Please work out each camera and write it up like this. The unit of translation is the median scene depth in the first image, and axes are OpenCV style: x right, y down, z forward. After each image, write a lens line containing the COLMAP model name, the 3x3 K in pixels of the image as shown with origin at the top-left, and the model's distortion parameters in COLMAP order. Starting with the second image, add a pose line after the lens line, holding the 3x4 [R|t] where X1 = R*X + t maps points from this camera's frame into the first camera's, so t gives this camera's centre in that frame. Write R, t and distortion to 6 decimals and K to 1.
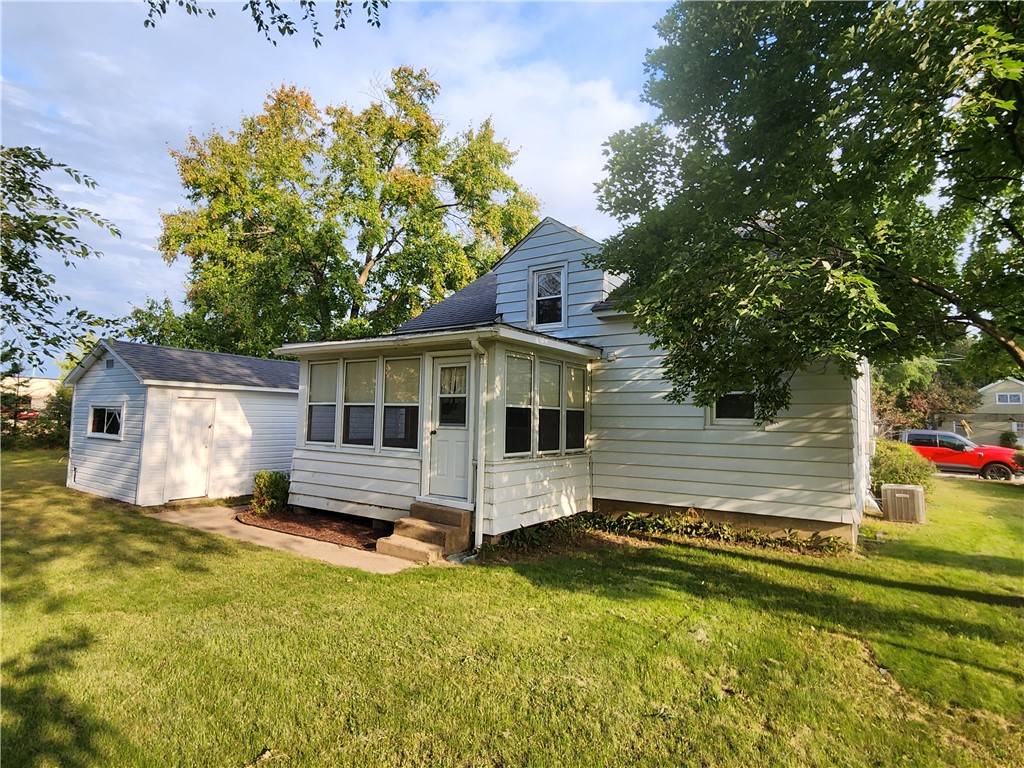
lens RADIAL K [[548.2, 0, 513.5], [0, 548.2, 379.7], [0, 0, 1]] dist [-0.005777, 0.000027]
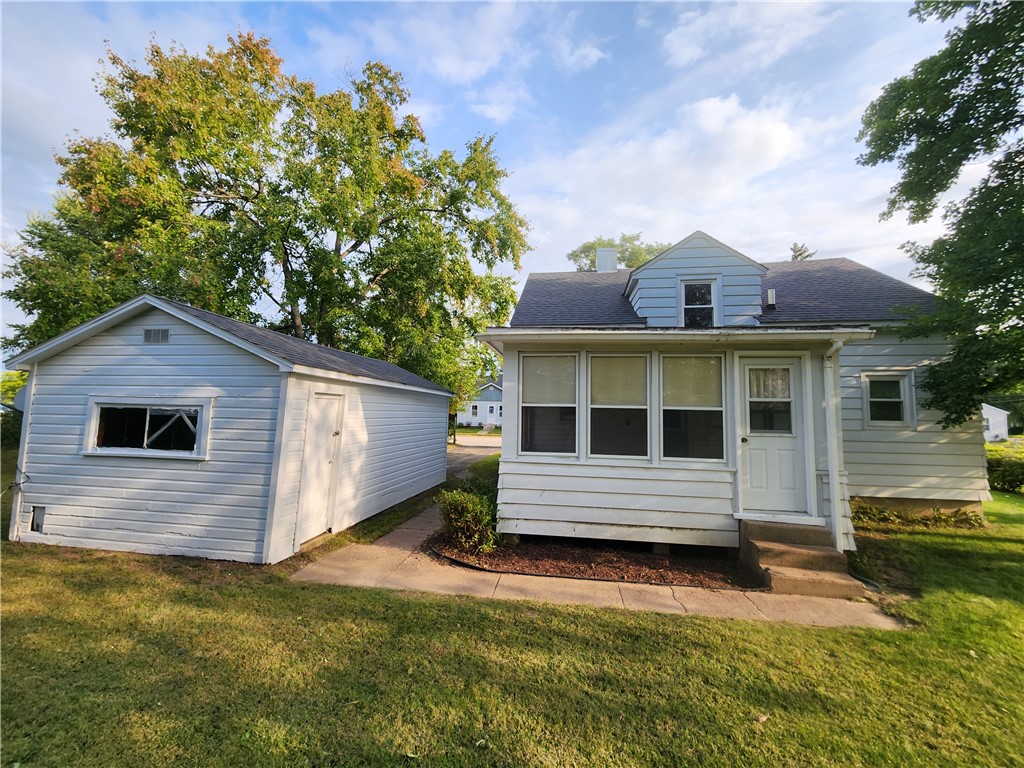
lens RADIAL K [[412.9, 0, 511.6], [0, 412.9, 383.6], [0, 0, 1]] dist [-0.003456, -0.000818]
pose [[0.900418, 0.030832, 0.433933, -0.732356], [-0.034281, 0.999412, 0.000122, 0.015381], [-0.433674, -0.014985, 0.900945, 0.519073]]
